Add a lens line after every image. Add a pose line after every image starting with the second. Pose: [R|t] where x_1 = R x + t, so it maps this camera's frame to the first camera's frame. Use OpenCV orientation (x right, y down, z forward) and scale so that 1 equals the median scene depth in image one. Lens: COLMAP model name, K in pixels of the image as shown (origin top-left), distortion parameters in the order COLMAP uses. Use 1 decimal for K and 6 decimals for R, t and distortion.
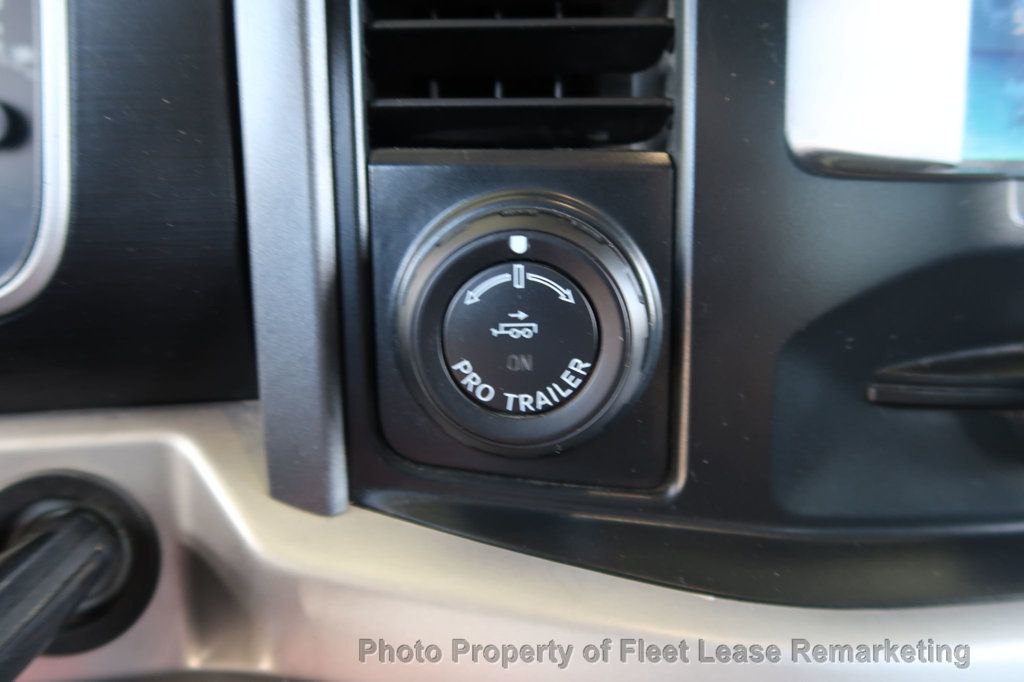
lens RADIAL K [[702.4, 0, 512.0], [0, 702.4, 341.0], [0, 0, 1]] dist [-0.012750, -0.003225]
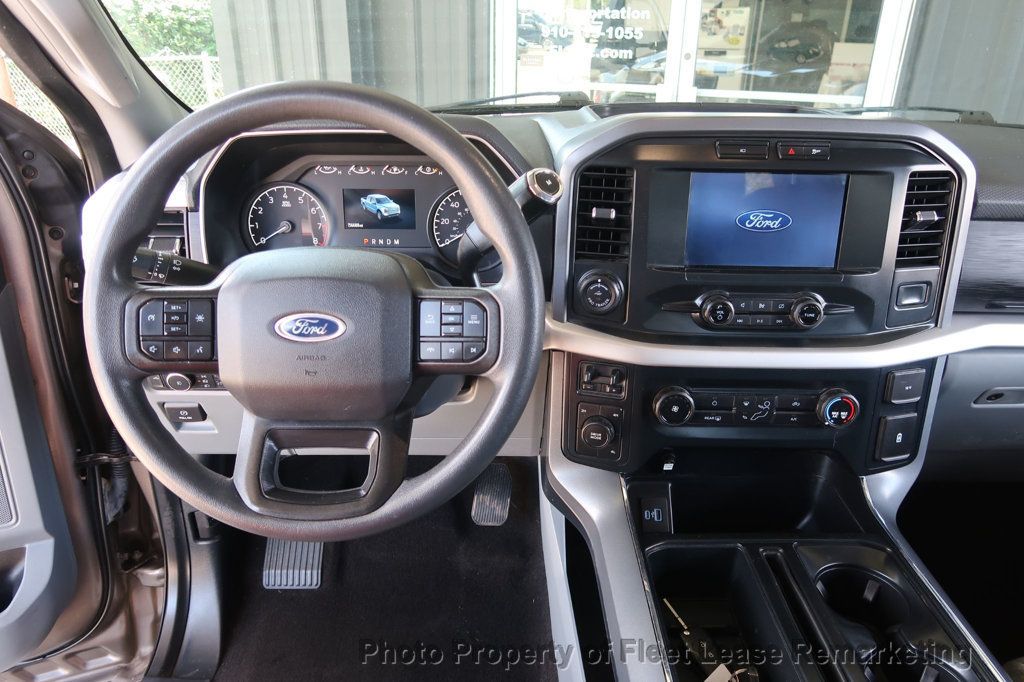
lens RADIAL K [[705.4, 0, 515.5], [0, 705.4, 341.4], [0, 0, 1]] dist [-0.010487, -0.002233]
pose [[0.987225, 0.074635, -0.140770, 0.191370], [-0.054596, 0.988475, 0.141194, -0.434659], [0.149686, -0.131705, 0.979922, -5.222637]]
